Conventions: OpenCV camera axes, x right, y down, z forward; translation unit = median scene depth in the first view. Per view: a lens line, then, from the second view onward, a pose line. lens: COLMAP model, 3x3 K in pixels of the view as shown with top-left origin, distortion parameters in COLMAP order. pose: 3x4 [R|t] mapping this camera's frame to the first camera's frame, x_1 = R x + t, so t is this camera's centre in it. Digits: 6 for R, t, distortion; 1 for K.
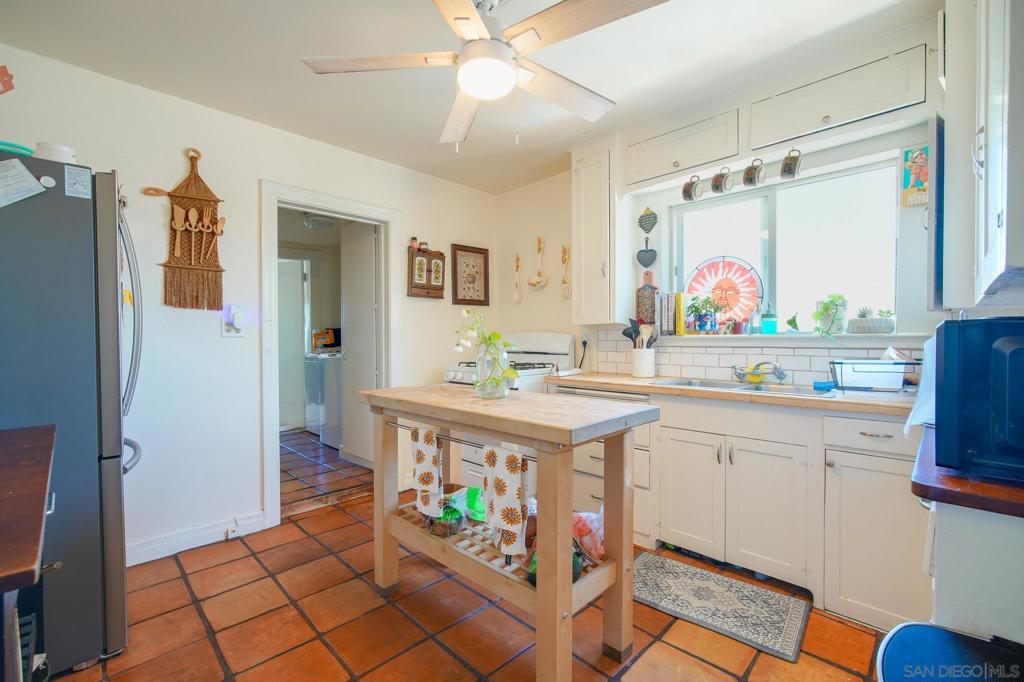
lens RADIAL K [[446.7, 0, 508.1], [0, 446.7, 345.2], [0, 0, 1]] dist [-0.000752, -0.000110]
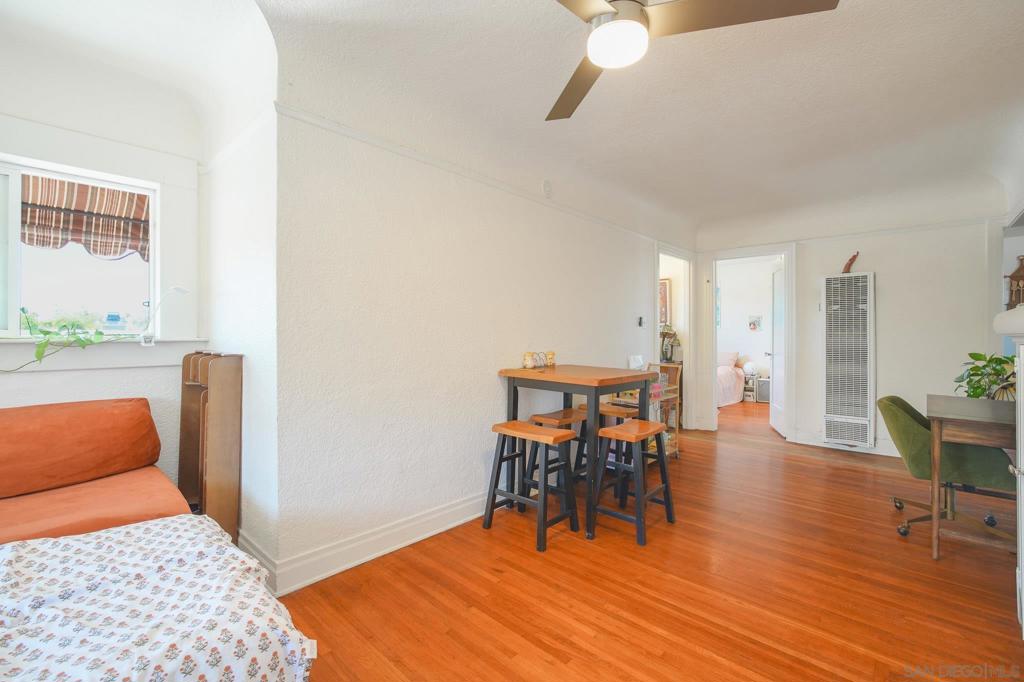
lens RADIAL K [[451.0, 0, 511.3], [0, 451.0, 336.6], [0, 0, 1]] dist [-0.002945, 0.000117]
pose [[0.035724, 0.011333, -0.999297, 1.642600], [-0.014547, 0.999836, 0.010819, 0.011679], [0.999256, 0.014151, 0.035883, -1.855361]]
